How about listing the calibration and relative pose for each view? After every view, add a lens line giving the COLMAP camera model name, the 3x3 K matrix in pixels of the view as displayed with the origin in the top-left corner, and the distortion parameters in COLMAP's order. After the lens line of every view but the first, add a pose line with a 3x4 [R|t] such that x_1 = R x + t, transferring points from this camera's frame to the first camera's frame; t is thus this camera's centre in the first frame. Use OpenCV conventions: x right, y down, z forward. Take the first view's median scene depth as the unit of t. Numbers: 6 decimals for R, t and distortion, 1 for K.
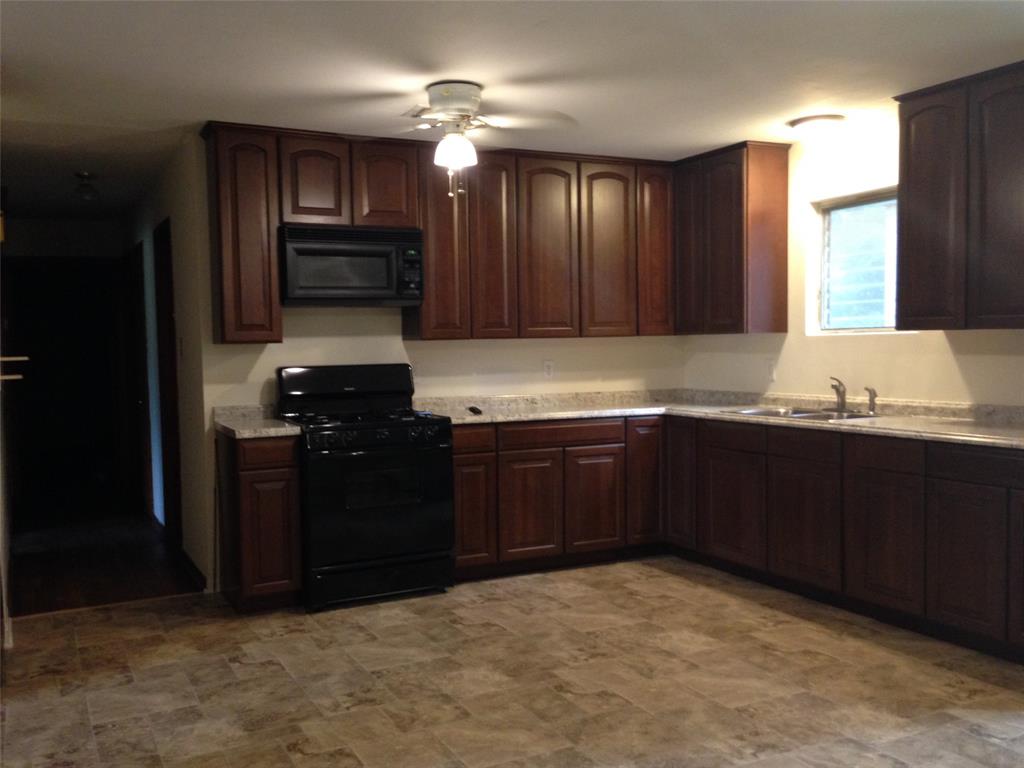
lens RADIAL K [[946.7, 0, 512.7], [0, 946.7, 379.8], [0, 0, 1]] dist [0.153936, -0.300586]
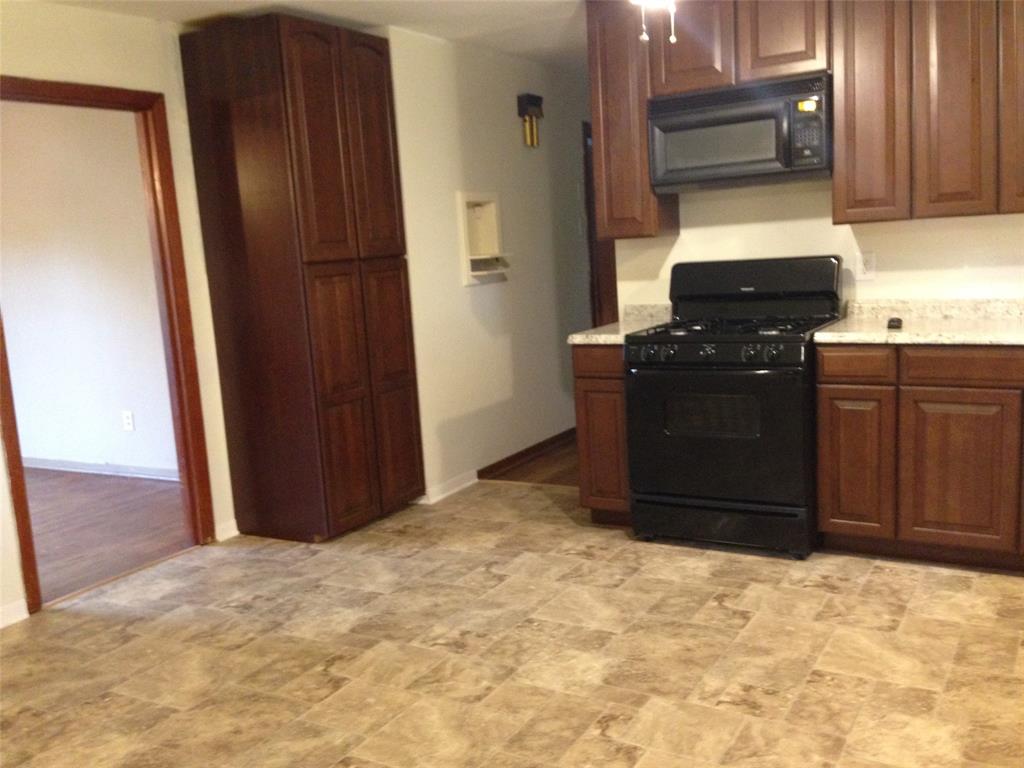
lens RADIAL K [[948.3, 0, 511.8], [0, 948.3, 371.0], [0, 0, 1]] dist [0.039513, -0.007718]
pose [[0.531736, 0.099099, -0.841093, 0.491518], [0.018518, 0.991533, 0.128531, -0.034654], [0.846708, -0.083920, 0.525398, 0.464723]]
